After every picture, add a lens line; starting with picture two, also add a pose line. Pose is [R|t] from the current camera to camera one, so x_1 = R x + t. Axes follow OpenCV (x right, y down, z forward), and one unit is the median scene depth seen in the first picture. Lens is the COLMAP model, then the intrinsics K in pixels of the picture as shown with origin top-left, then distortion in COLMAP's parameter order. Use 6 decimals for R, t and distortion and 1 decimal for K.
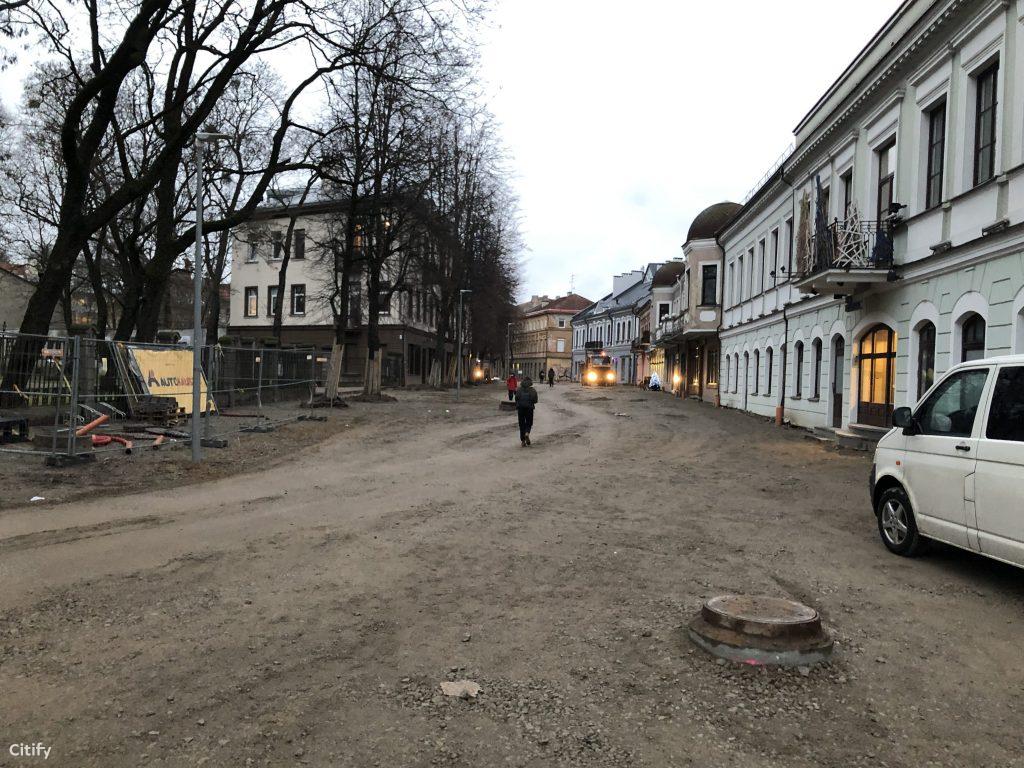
lens RADIAL K [[813.2, 0, 512.0], [0, 813.2, 384.0], [0, 0, 1]] dist [-0.003673, 0.001741]
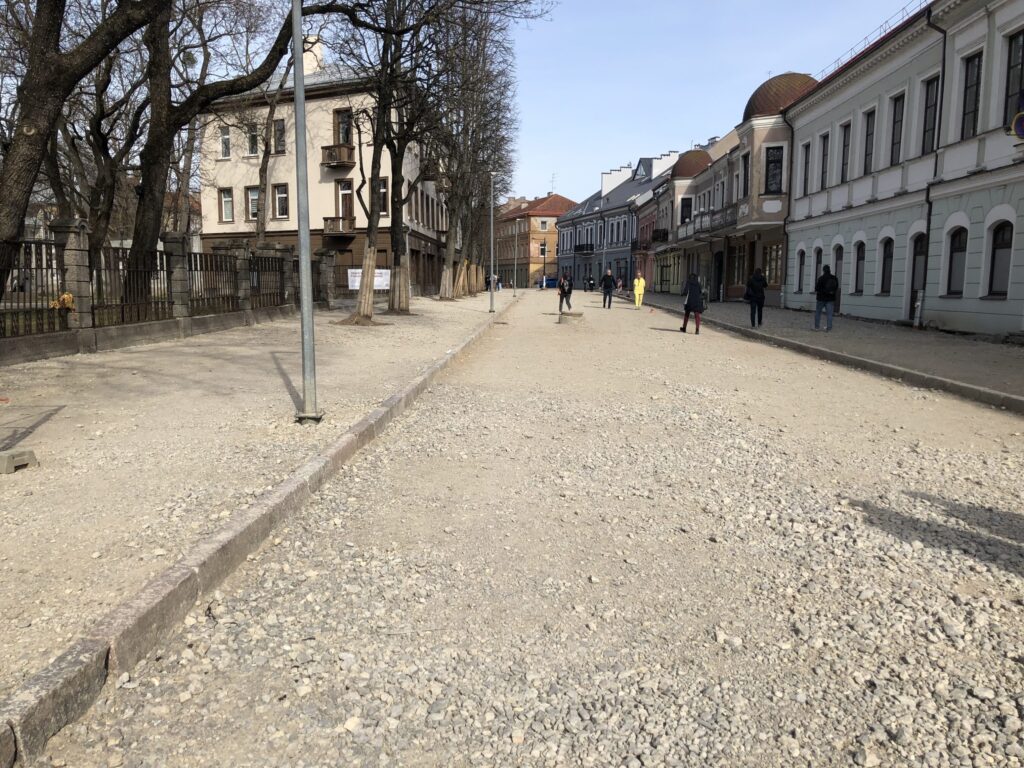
lens RADIAL K [[813.2, 0, 512.0], [0, 813.2, 384.0], [0, 0, 1]] dist [-0.003673, 0.001741]
pose [[0.998499, -0.030096, 0.045751, -0.059276], [0.024719, 0.993189, 0.113858, 0.000057], [-0.048866, -0.112556, 0.992443, 0.085123]]
